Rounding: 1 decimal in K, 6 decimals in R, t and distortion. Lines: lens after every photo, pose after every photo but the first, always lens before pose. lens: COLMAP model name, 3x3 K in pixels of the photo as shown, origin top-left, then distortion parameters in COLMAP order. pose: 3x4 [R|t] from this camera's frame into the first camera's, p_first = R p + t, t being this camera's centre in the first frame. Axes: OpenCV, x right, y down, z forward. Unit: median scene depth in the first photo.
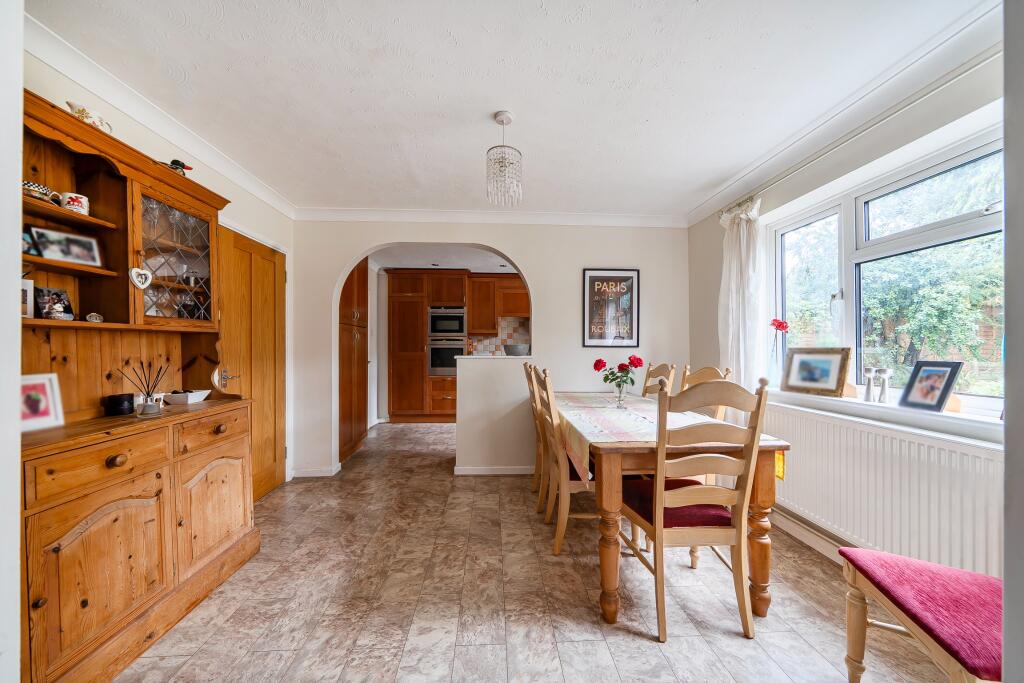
lens RADIAL K [[352.7, 0, 507.9], [0, 352.7, 347.4], [0, 0, 1]] dist [-0.006647, 0.000080]
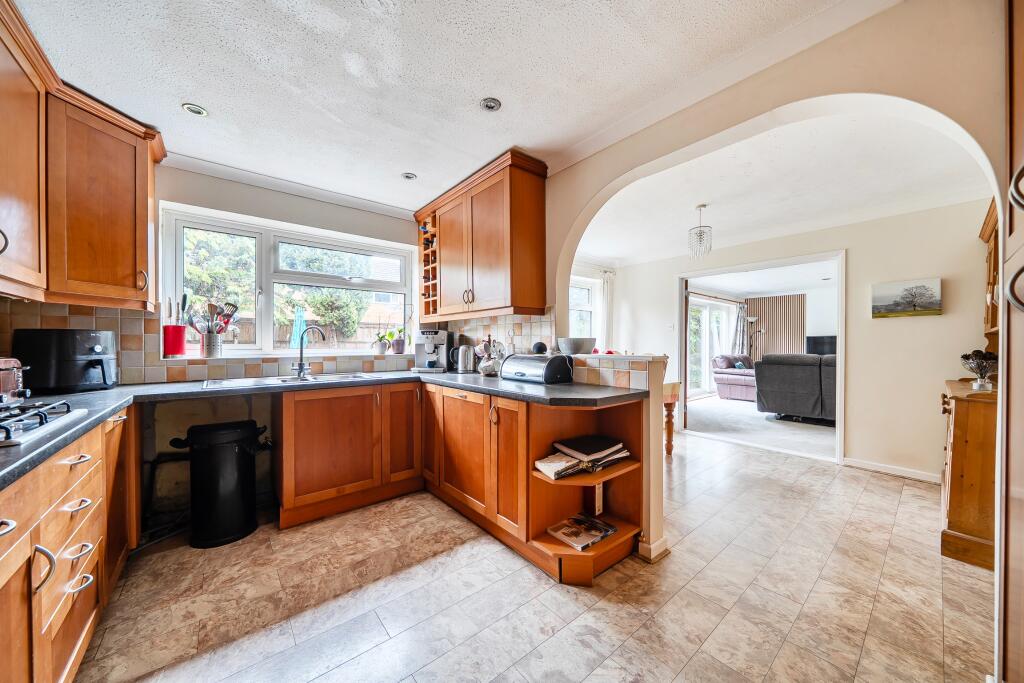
lens RADIAL K [[352.7, 0, 506.4], [0, 352.7, 344.0], [0, 0, 1]] dist [-0.006647, 0.000080]
pose [[-0.590683, -0.002808, 0.806899, -0.481921], [-0.001946, 0.999996, 0.002055, -0.002935], [-0.806901, -0.000356, -0.590686, 1.586220]]
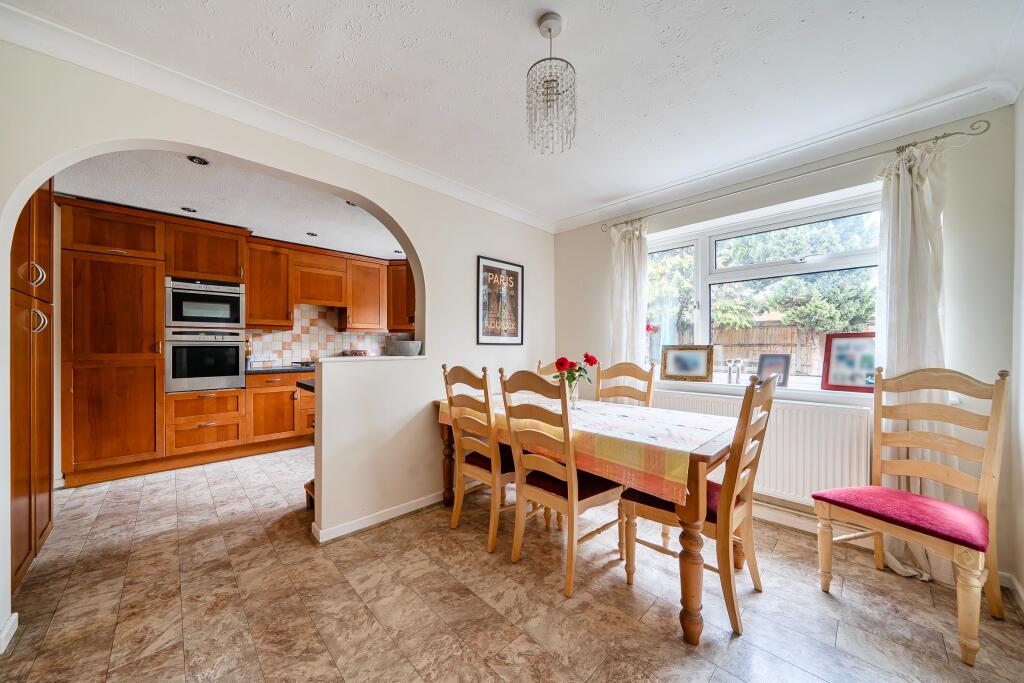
lens RADIAL K [[352.7, 0, 507.4], [0, 352.7, 346.1], [0, 0, 1]] dist [-0.006647, 0.000080]
pose [[0.750445, -0.001776, 0.660930, -0.314243], [0.000381, 0.999997, 0.002254, 0.000785], [-0.660933, -0.001439, 0.750444, 0.291575]]
